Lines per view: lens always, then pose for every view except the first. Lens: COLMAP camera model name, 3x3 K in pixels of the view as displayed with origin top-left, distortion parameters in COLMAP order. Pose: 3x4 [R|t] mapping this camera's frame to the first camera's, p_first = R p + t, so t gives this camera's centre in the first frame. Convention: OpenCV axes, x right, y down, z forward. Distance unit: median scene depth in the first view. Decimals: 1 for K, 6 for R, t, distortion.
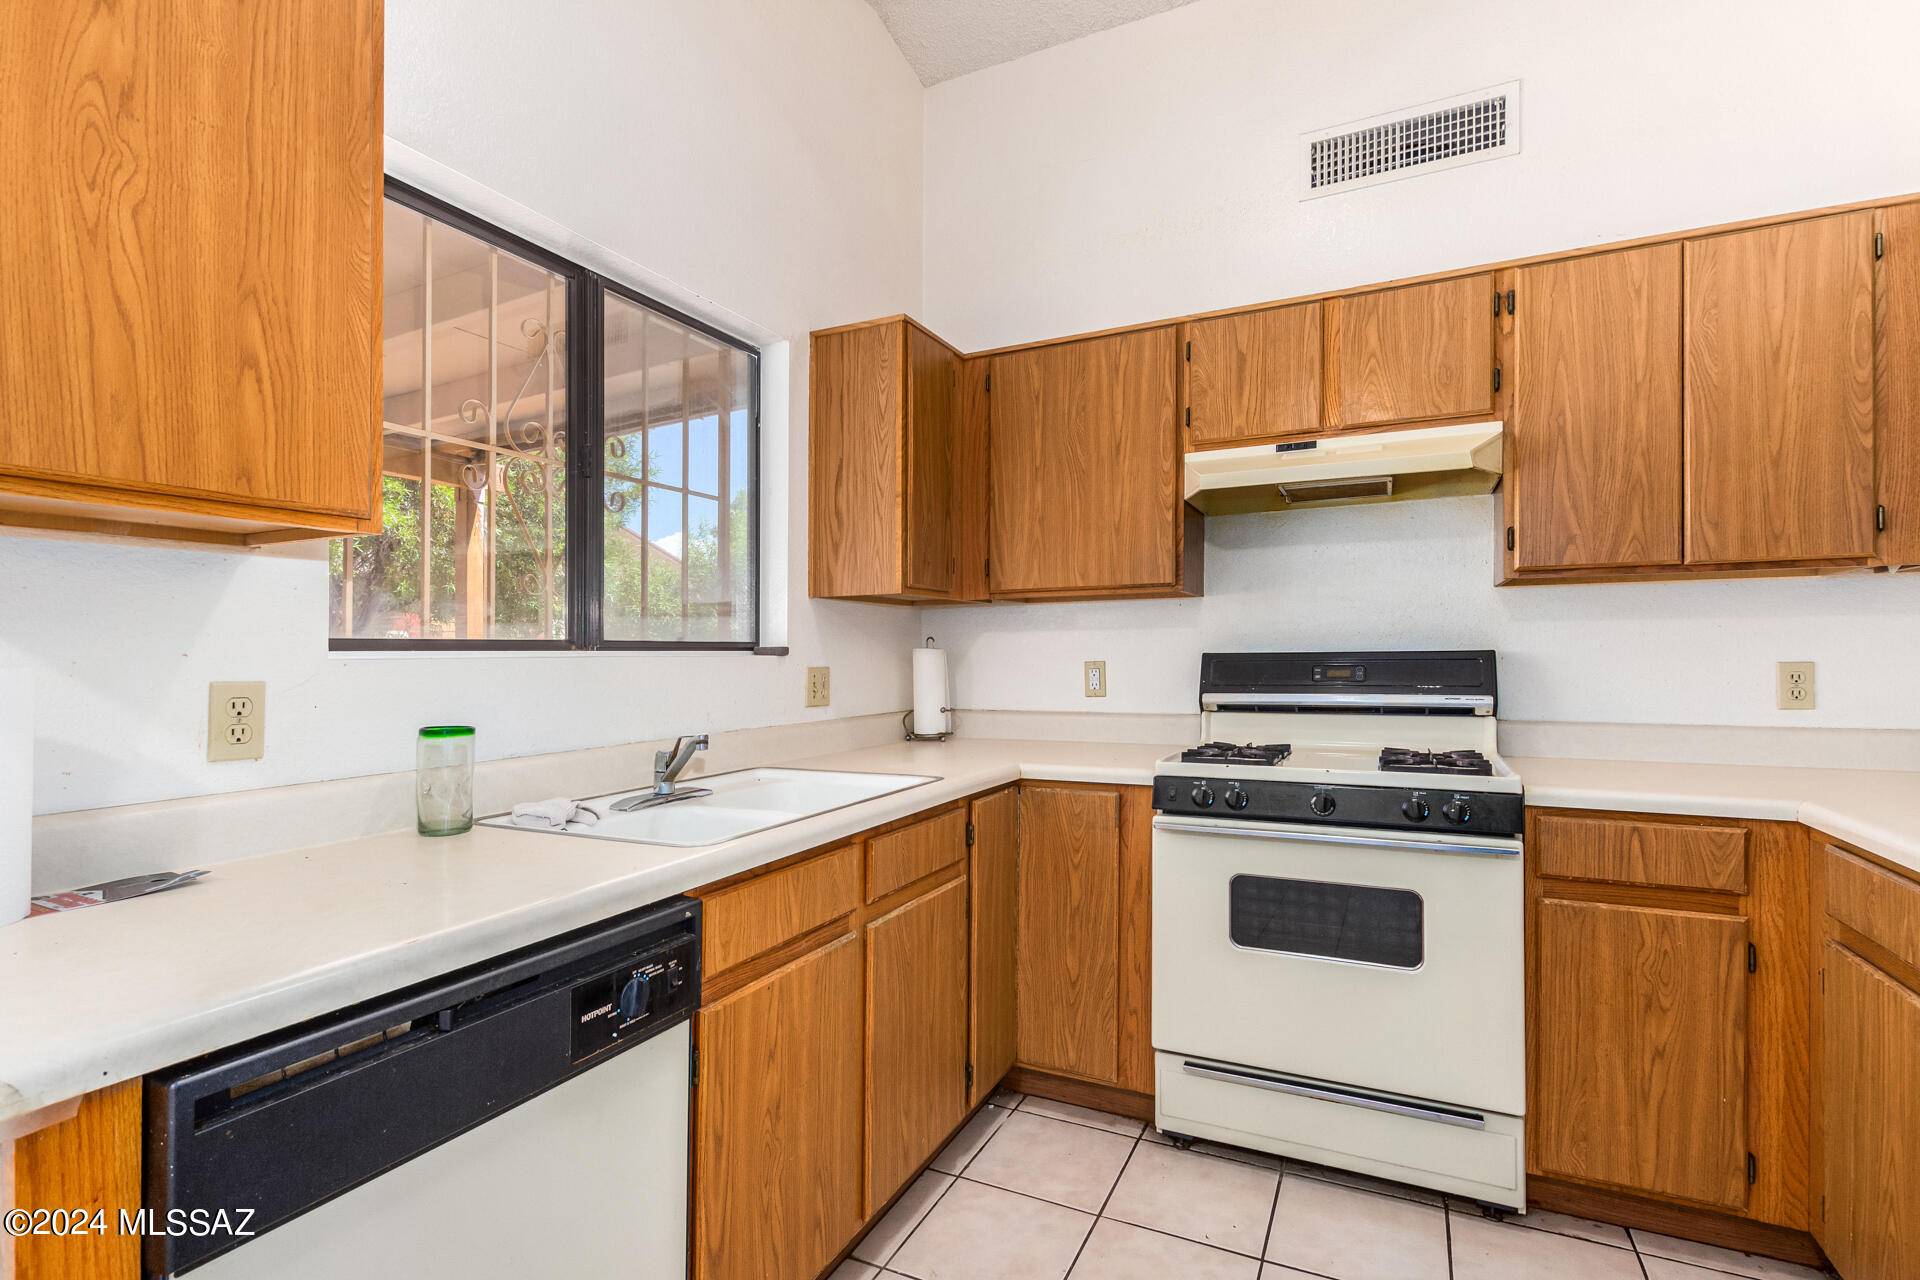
lens RADIAL K [[906.6, 0, 973.5], [0, 906.6, 652.3], [0, 0, 1]] dist [0.007827, -0.002843]
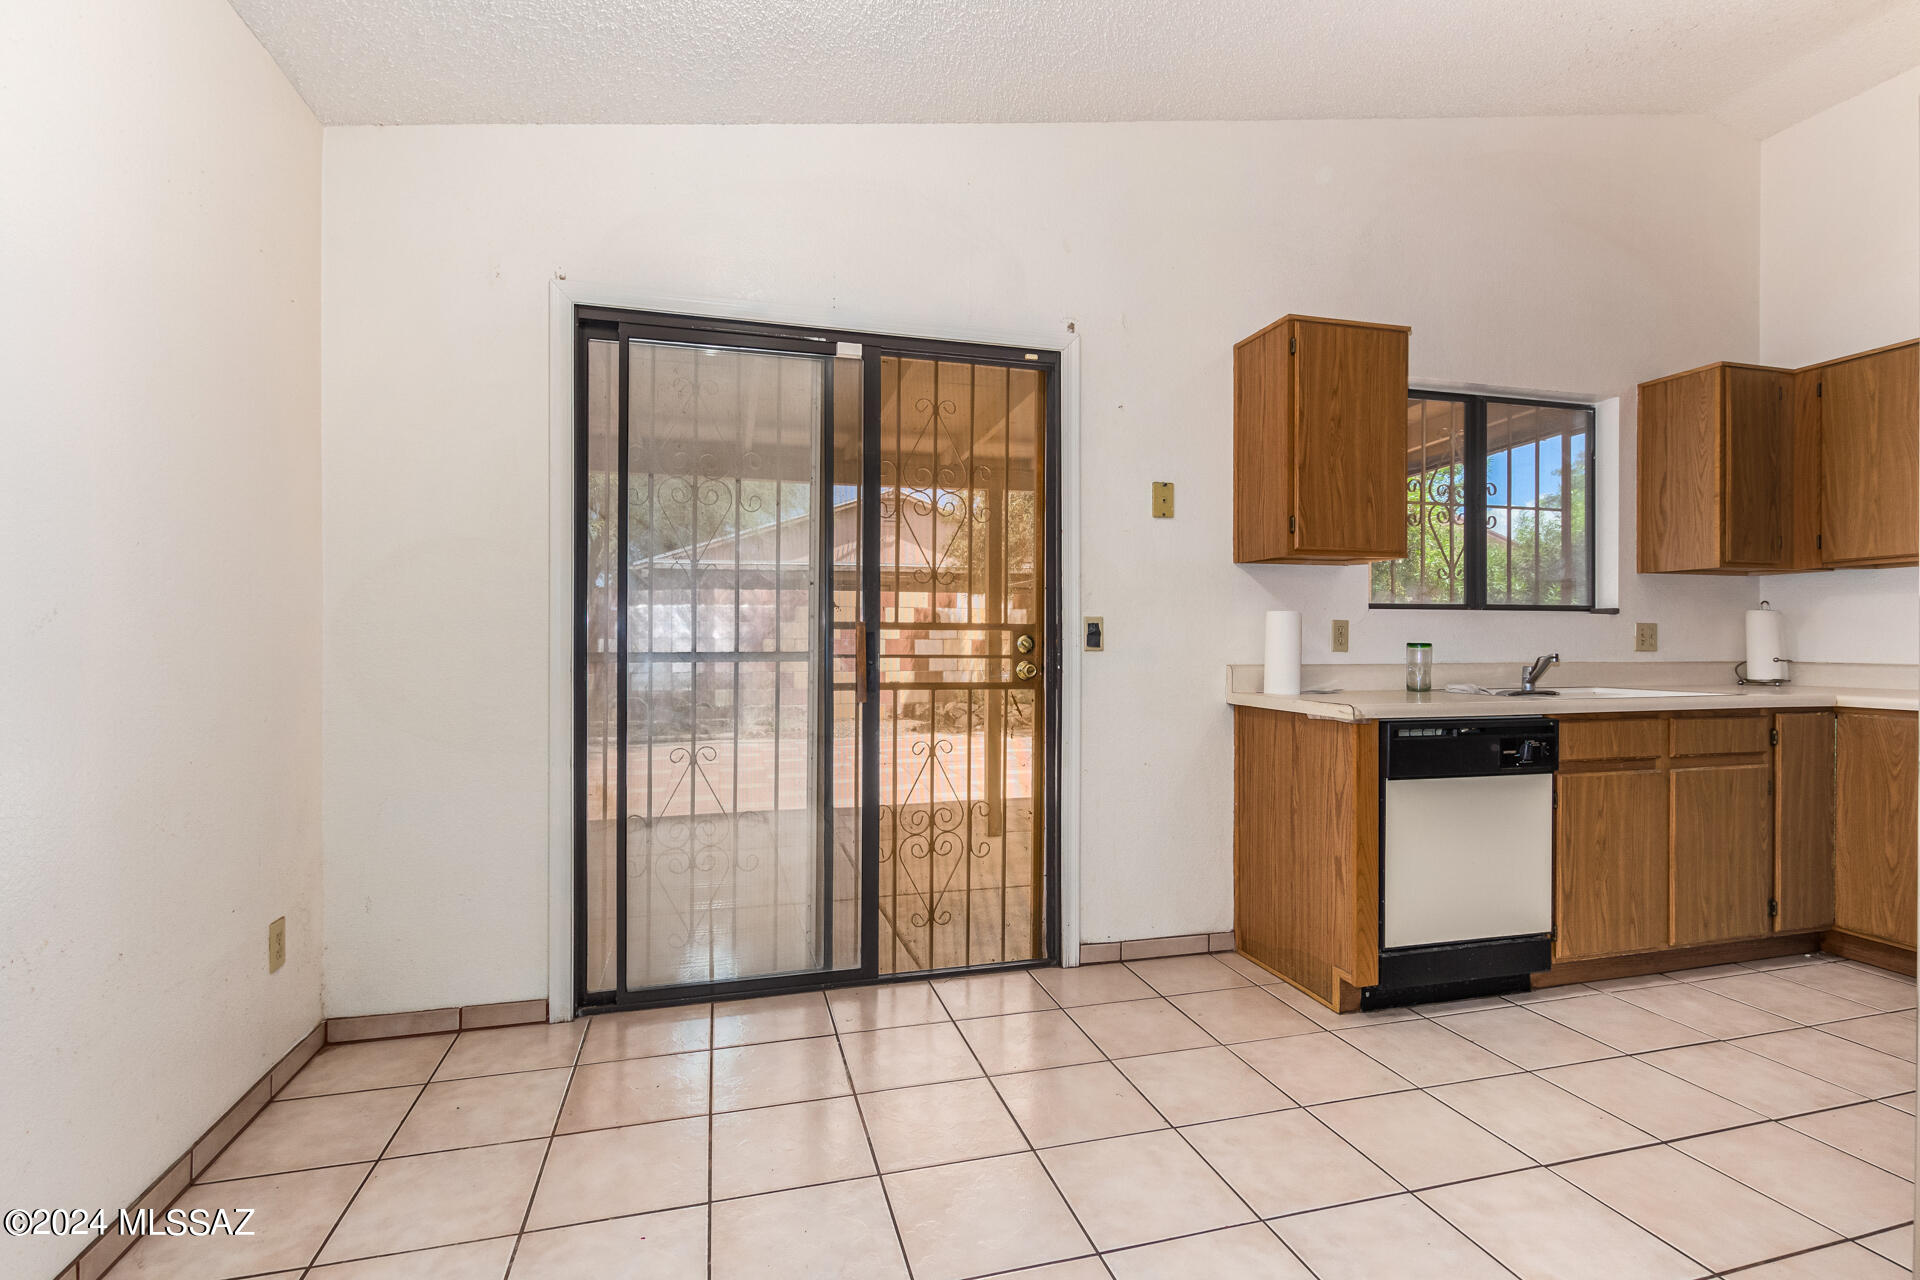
lens RADIAL K [[906.6, 0, 954.6], [0, 906.6, 620.2], [0, 0, 1]] dist [0.007827, -0.002843]
pose [[0.656317, -0.007761, -0.754445, 0.220240], [-0.004772, 0.999884, -0.014437, 0.043762], [0.754470, 0.013076, 0.656204, -0.849306]]
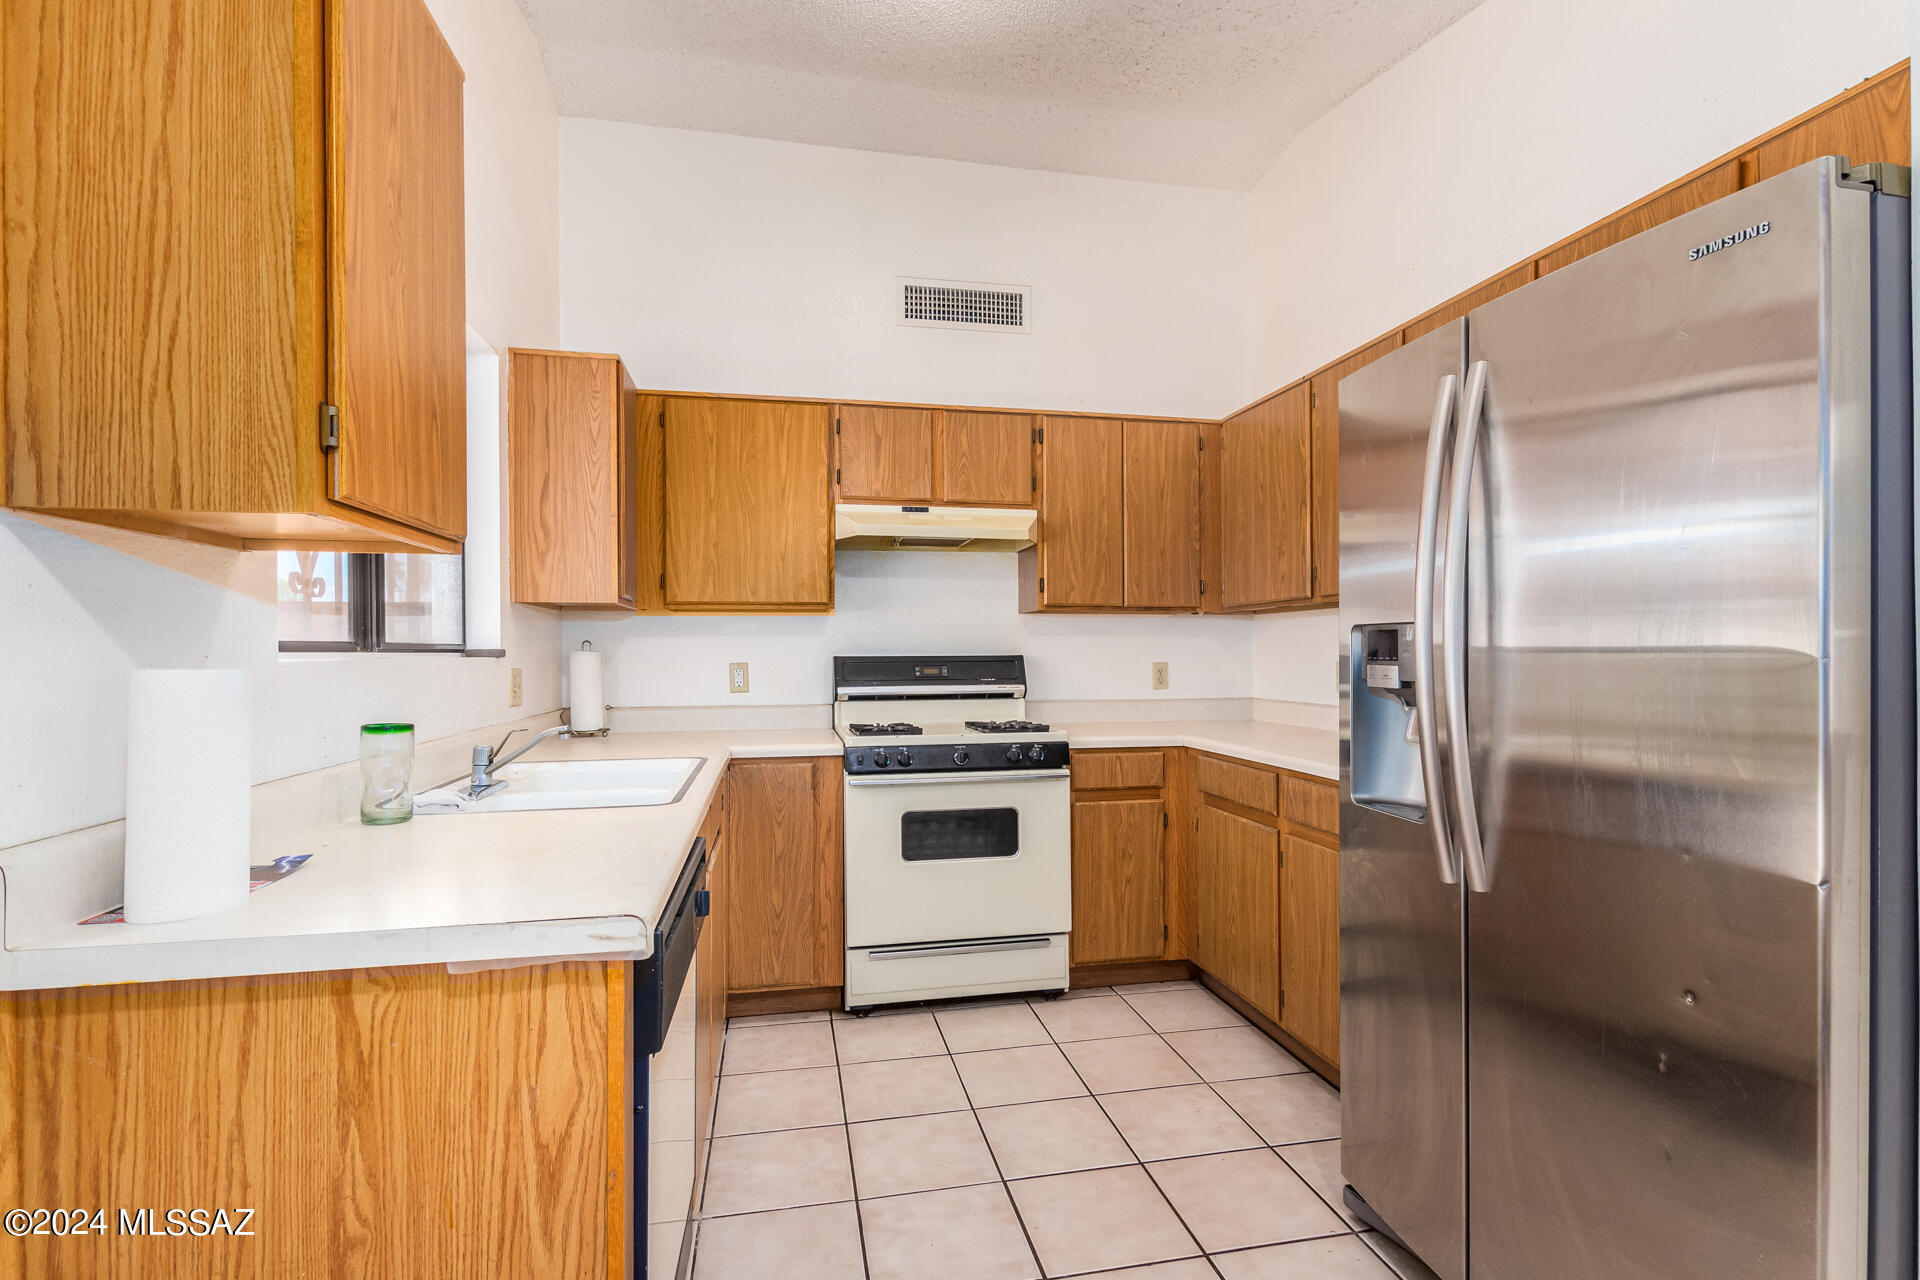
lens RADIAL K [[906.6, 0, 971.5], [0, 906.6, 654.3], [0, 0, 1]] dist [0.007827, -0.002843]
pose [[0.792869, 0.004620, 0.609374, -0.468972], [-0.004444, 0.999989, -0.001799, -0.000732], [-0.609375, -0.001281, 0.792881, -0.182765]]
